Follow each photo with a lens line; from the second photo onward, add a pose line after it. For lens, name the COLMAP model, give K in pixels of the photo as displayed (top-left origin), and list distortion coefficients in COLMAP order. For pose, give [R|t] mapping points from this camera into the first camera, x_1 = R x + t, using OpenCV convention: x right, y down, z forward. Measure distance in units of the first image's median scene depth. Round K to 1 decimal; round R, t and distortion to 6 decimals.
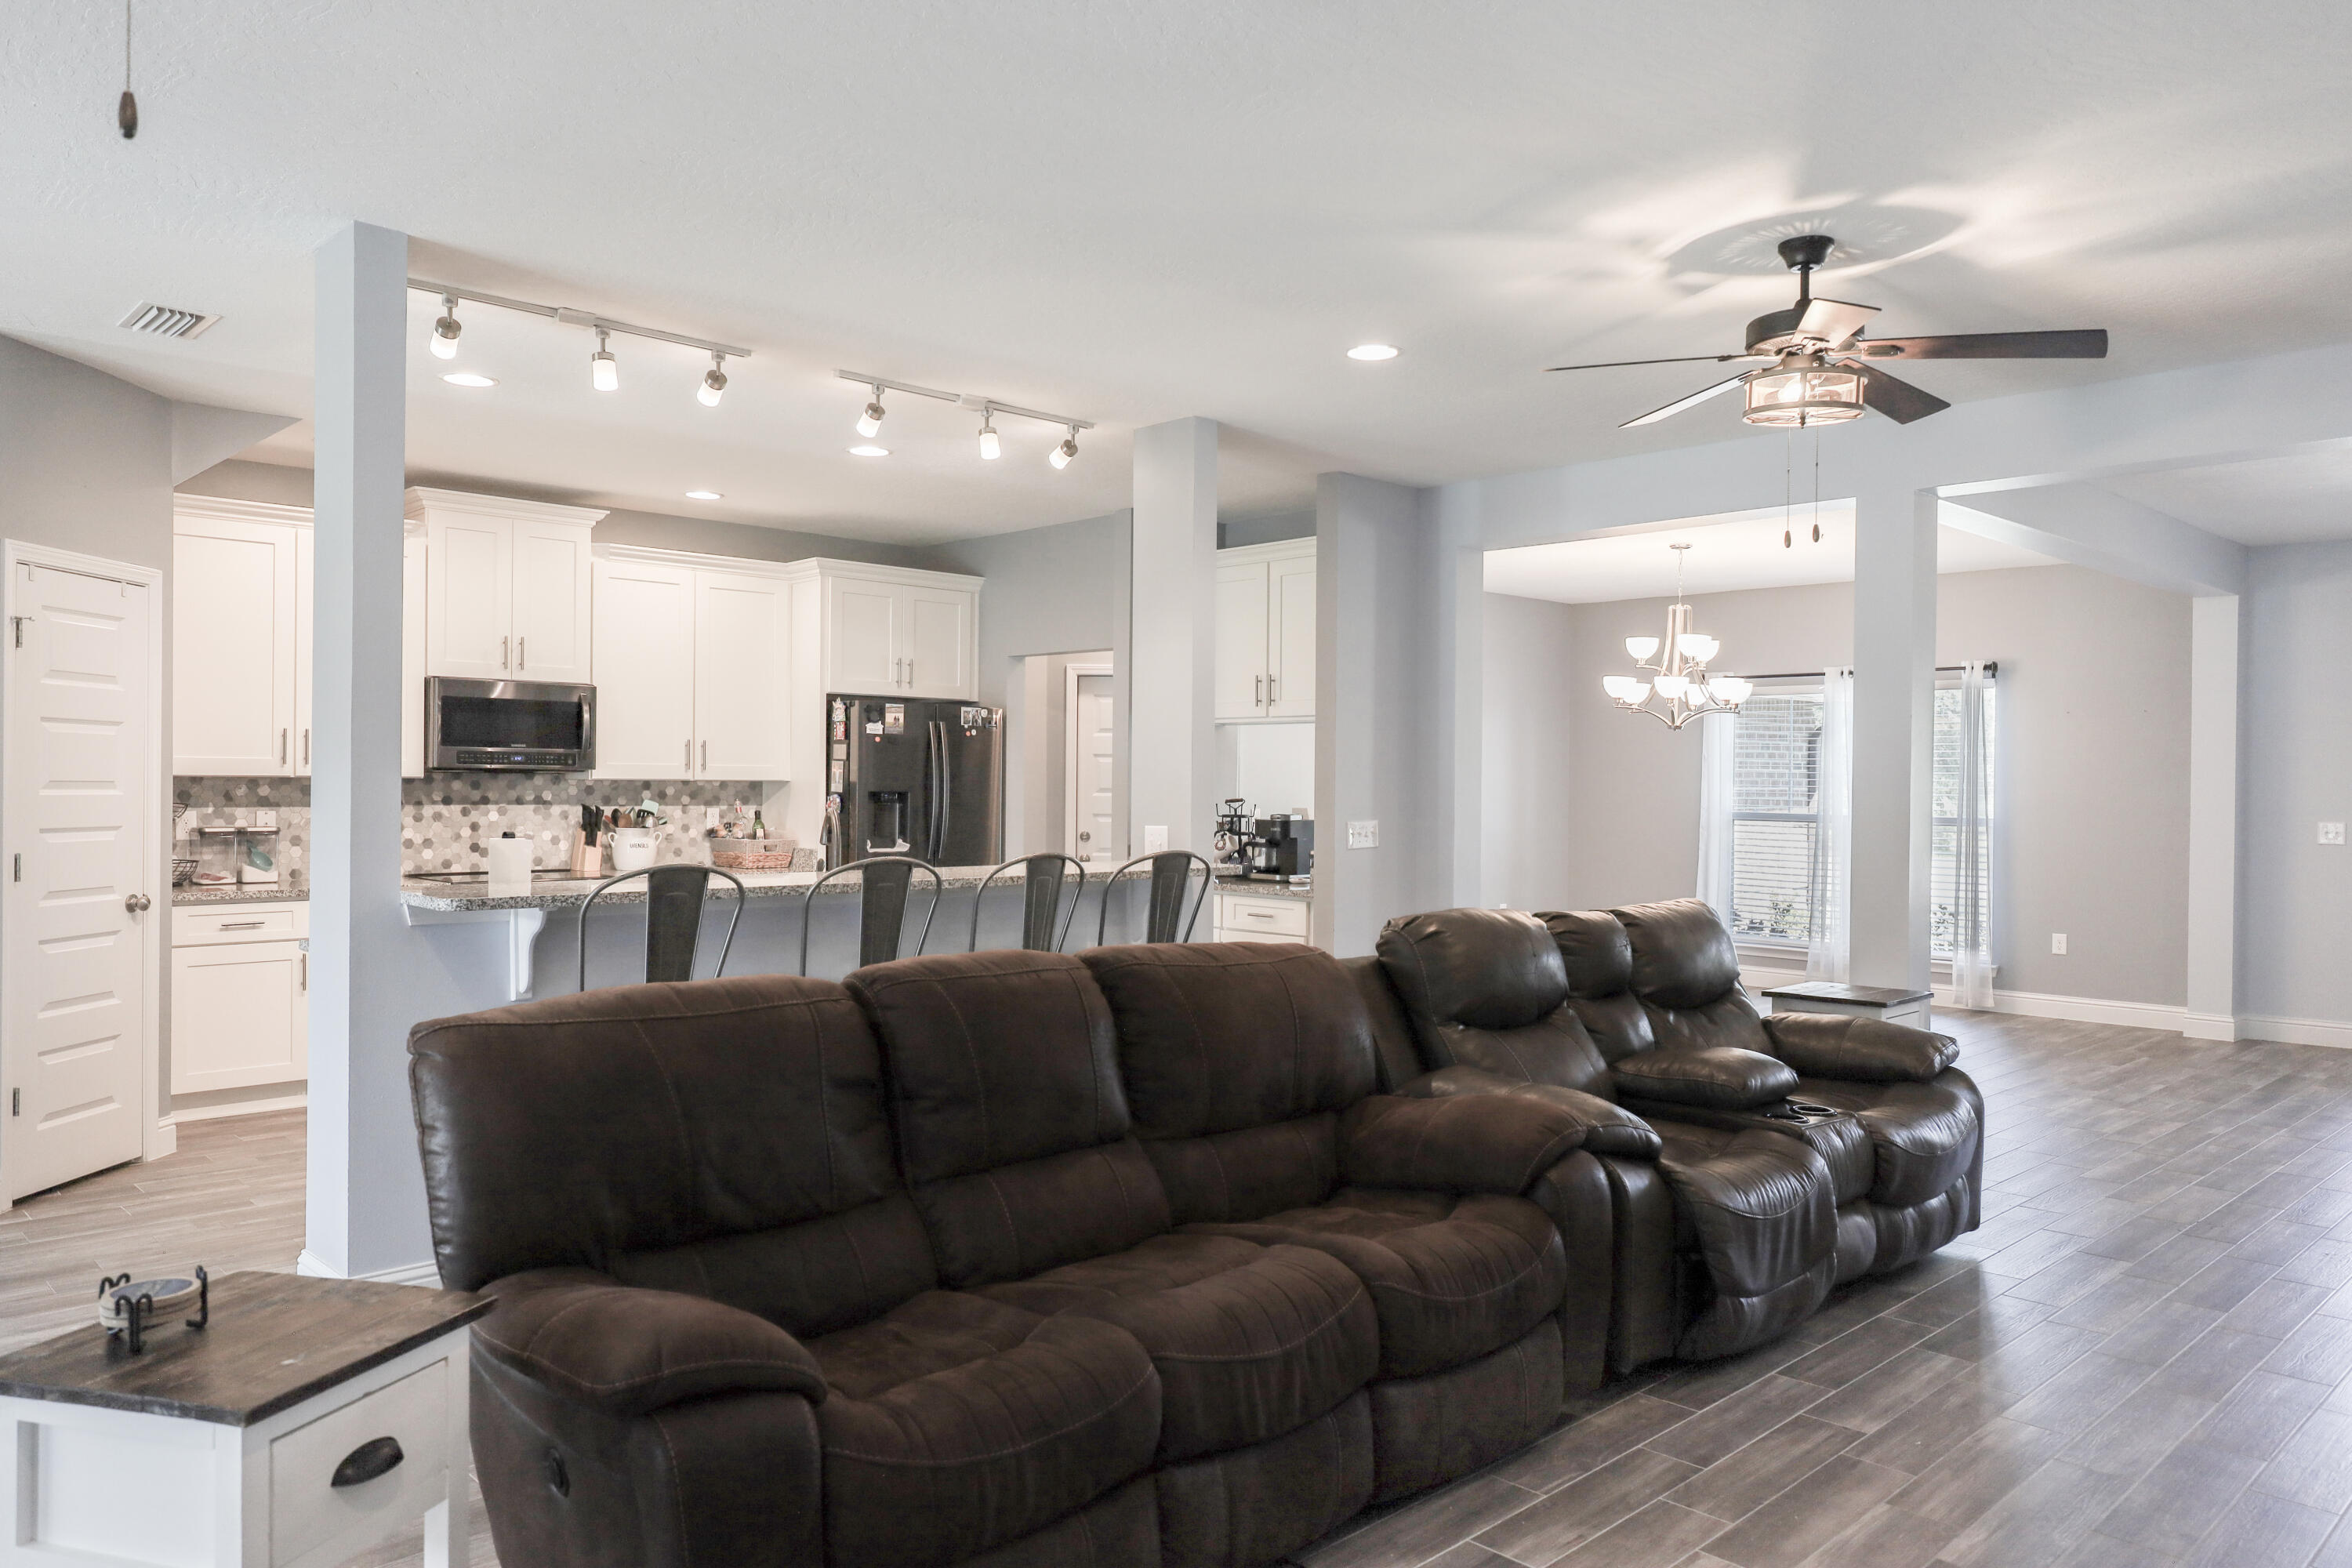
lens RADIAL K [[1598.9, 0, 1180.5], [0, 1598.9, 788.3], [0, 0, 1]] dist [0.004823, -0.001328]
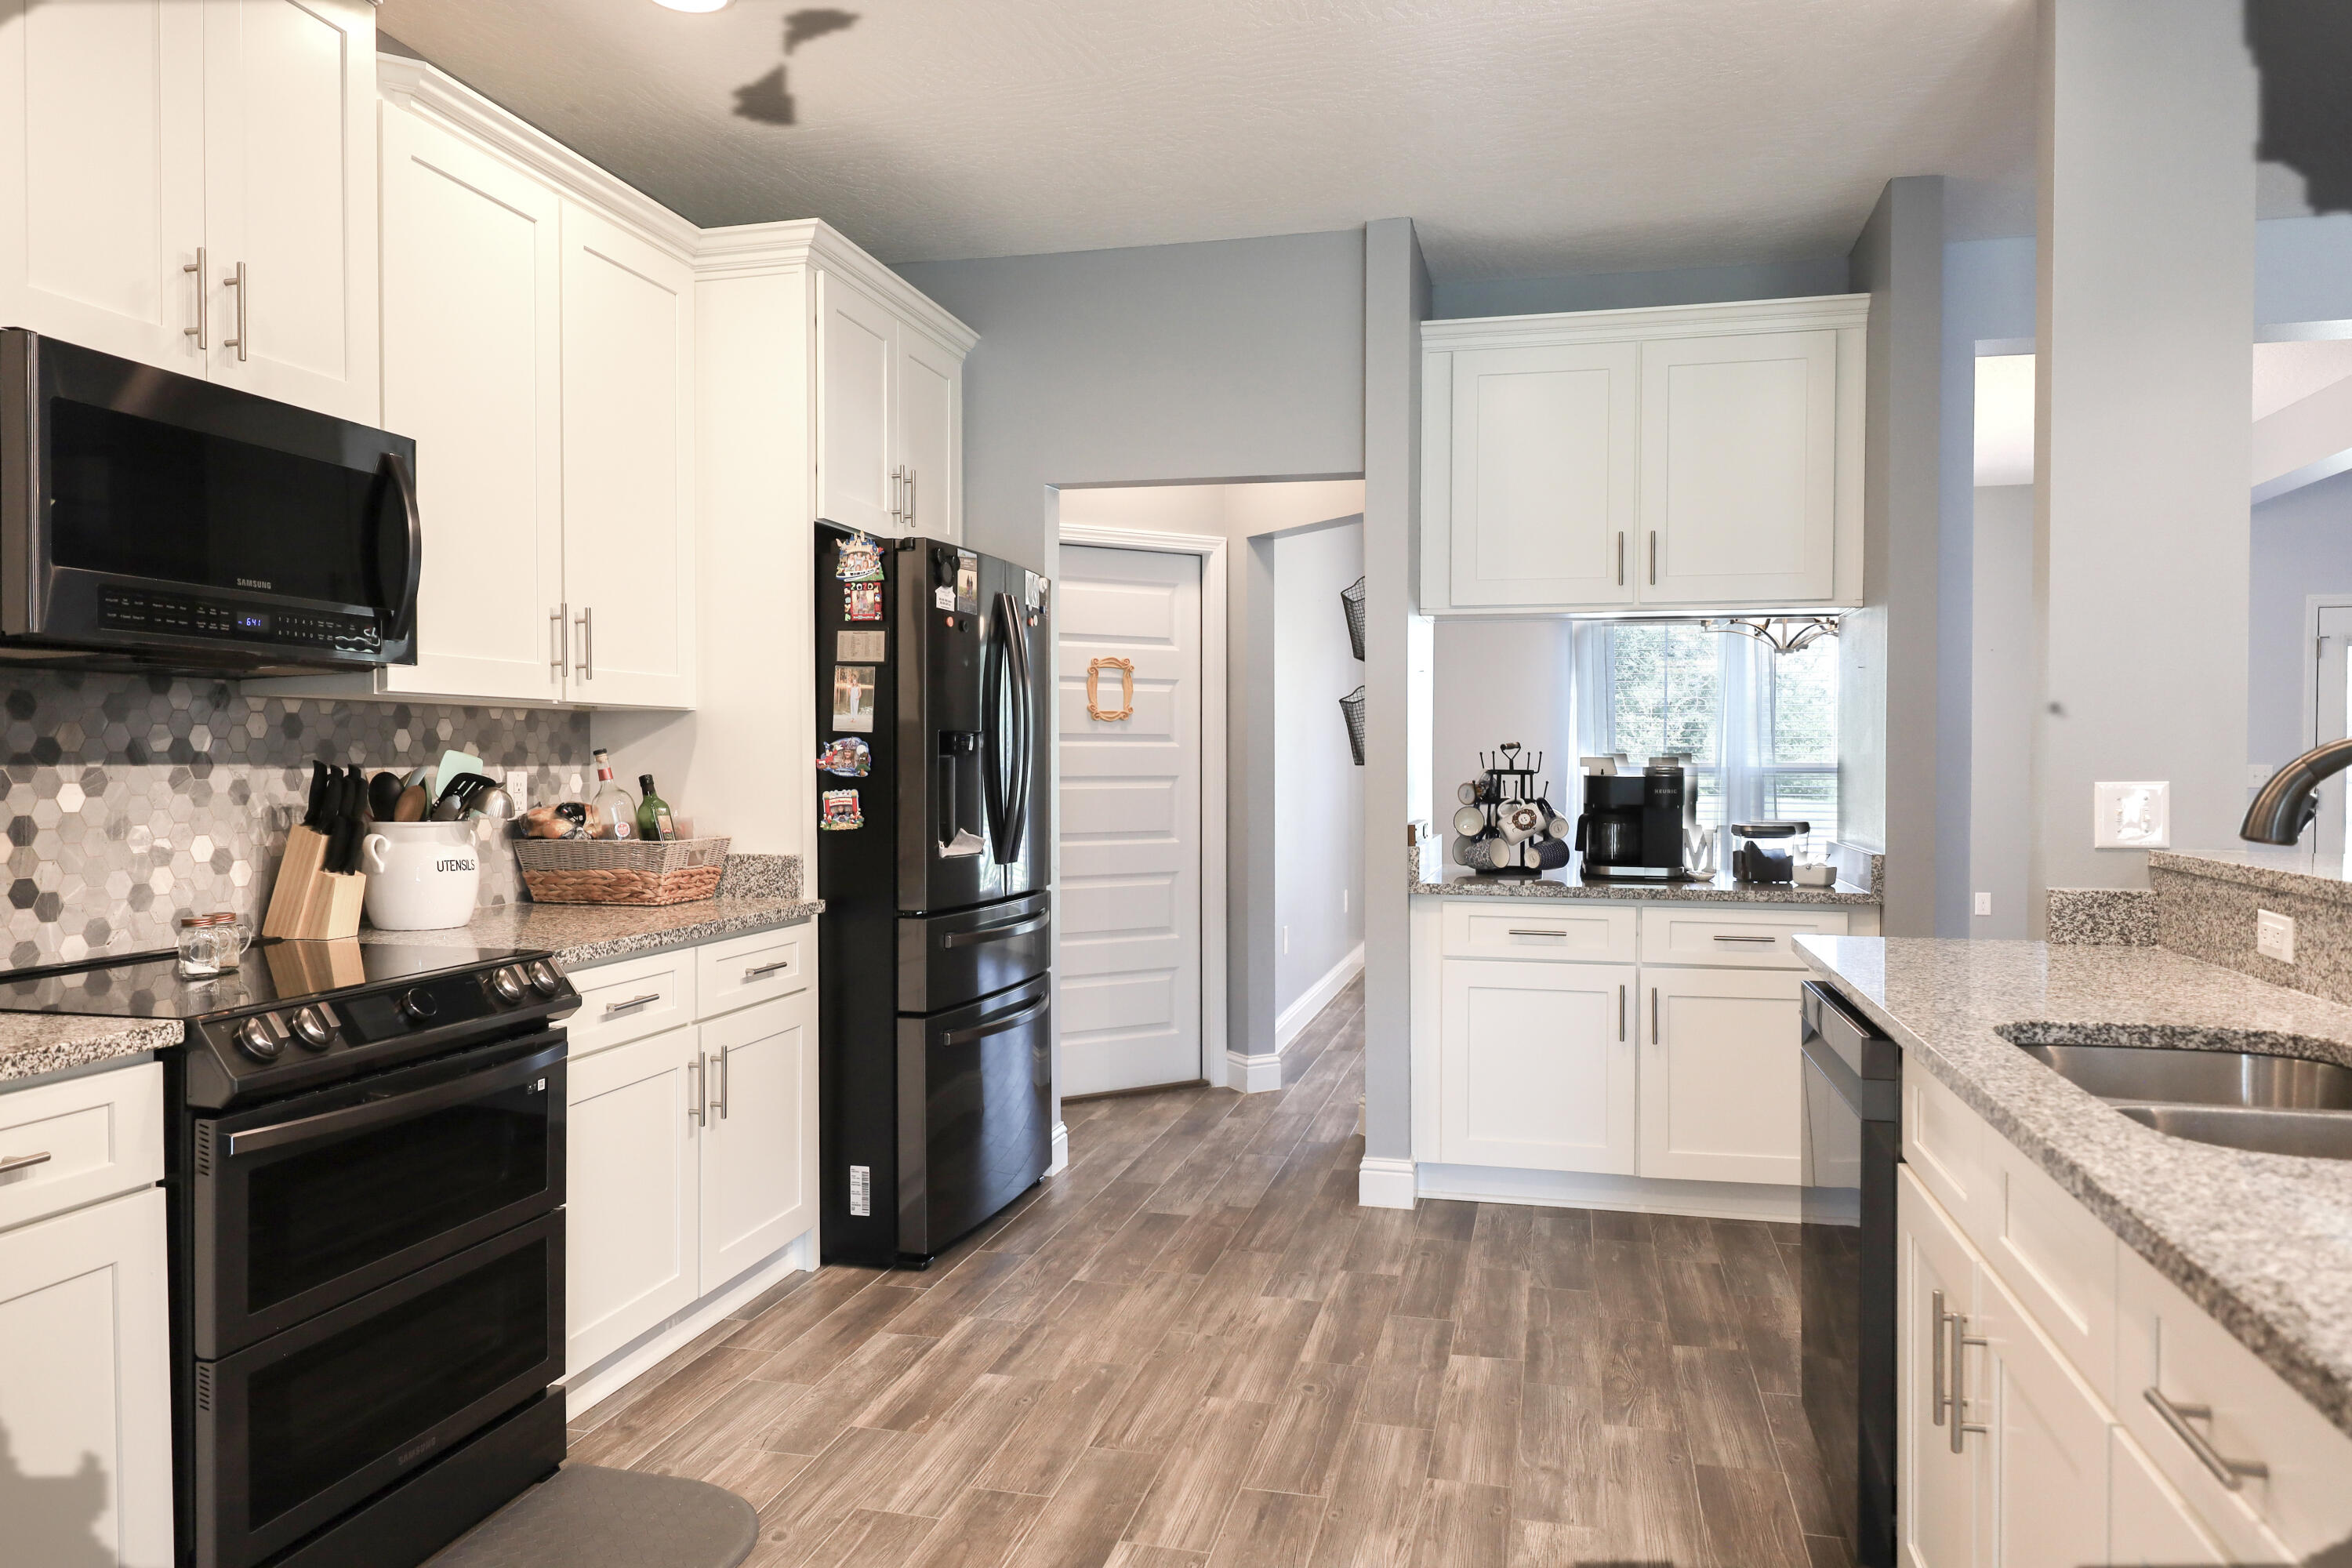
lens RADIAL K [[1598.9, 0, 1163.0], [0, 1598.9, 785.4], [0, 0, 1]] dist [0.004823, -0.001328]
pose [[0.846450, -0.018341, 0.532153, -0.411582], [0.010032, 0.999779, 0.018501, 0.010634], [-0.532374, -0.010322, 0.846446, 0.586170]]
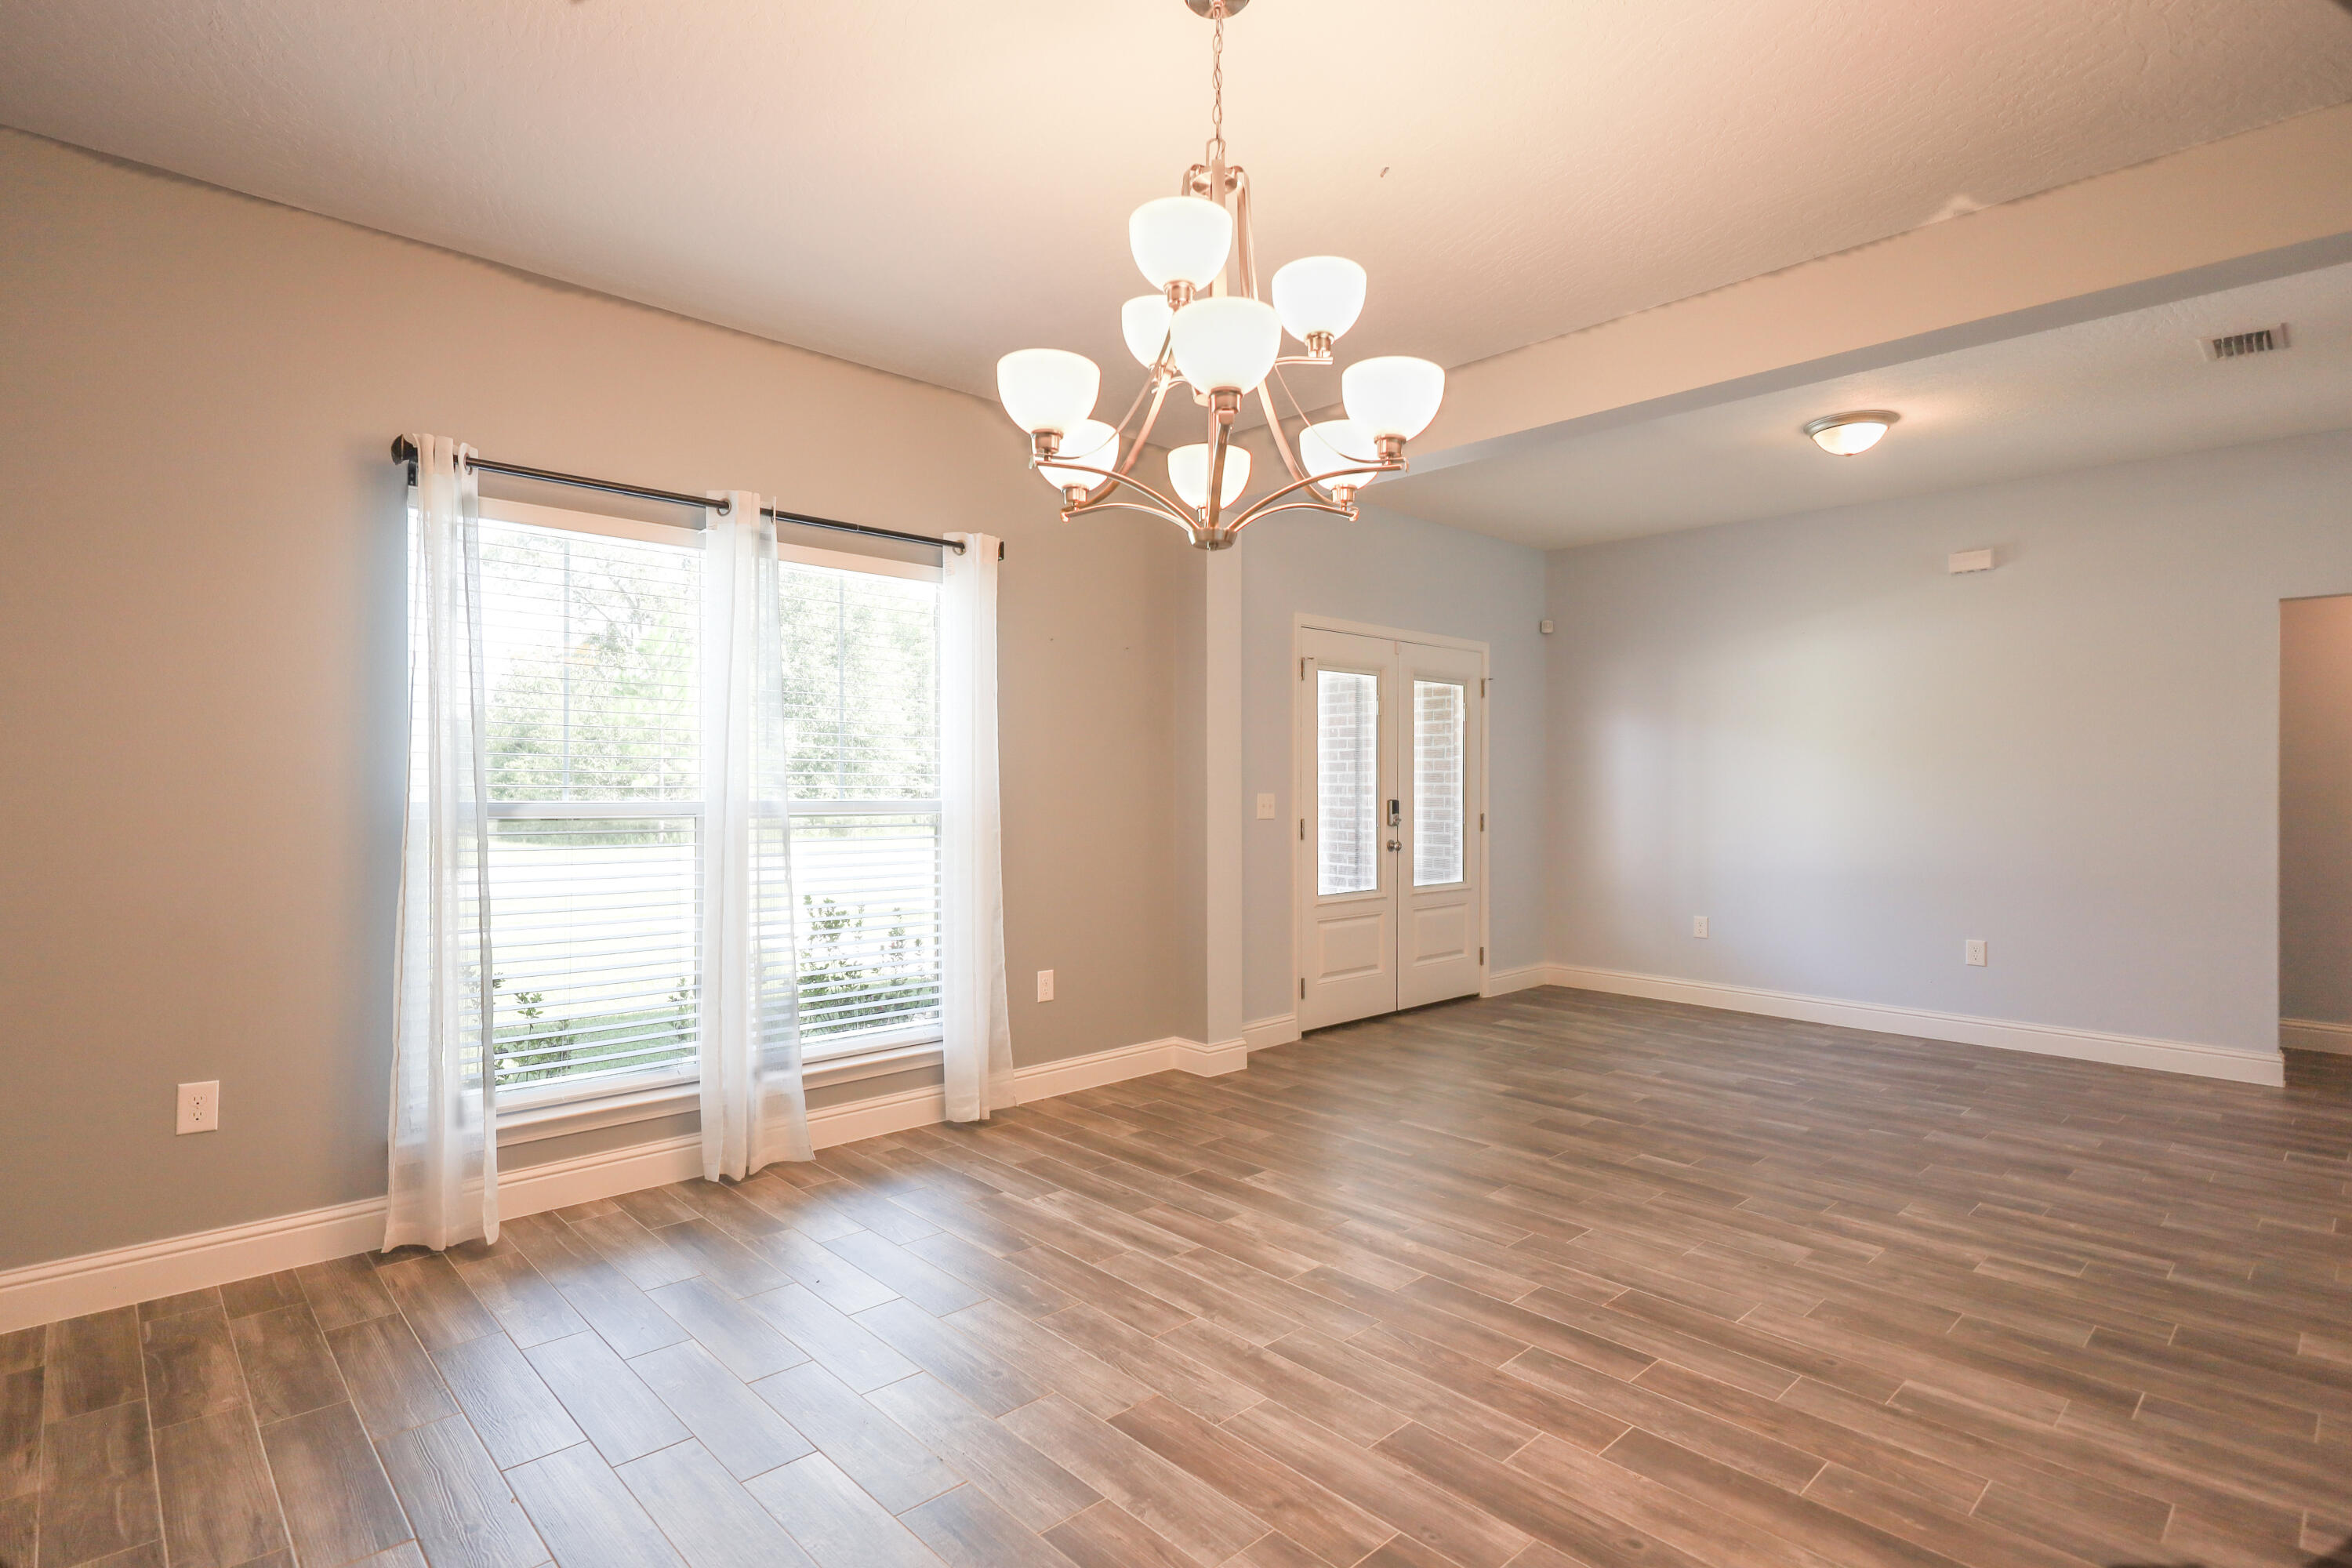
lens RADIAL K [[1130.2, 0, 1179.0], [0, 1130.2, 785.4], [0, 0, 1]] dist [0.013325, 0.000130]
pose [[0.002180, -0.008211, 0.999964, 0.090641], [0.001242, 0.999966, 0.008208, 0.012184], [-0.999997, 0.001224, 0.002190, 1.165124]]
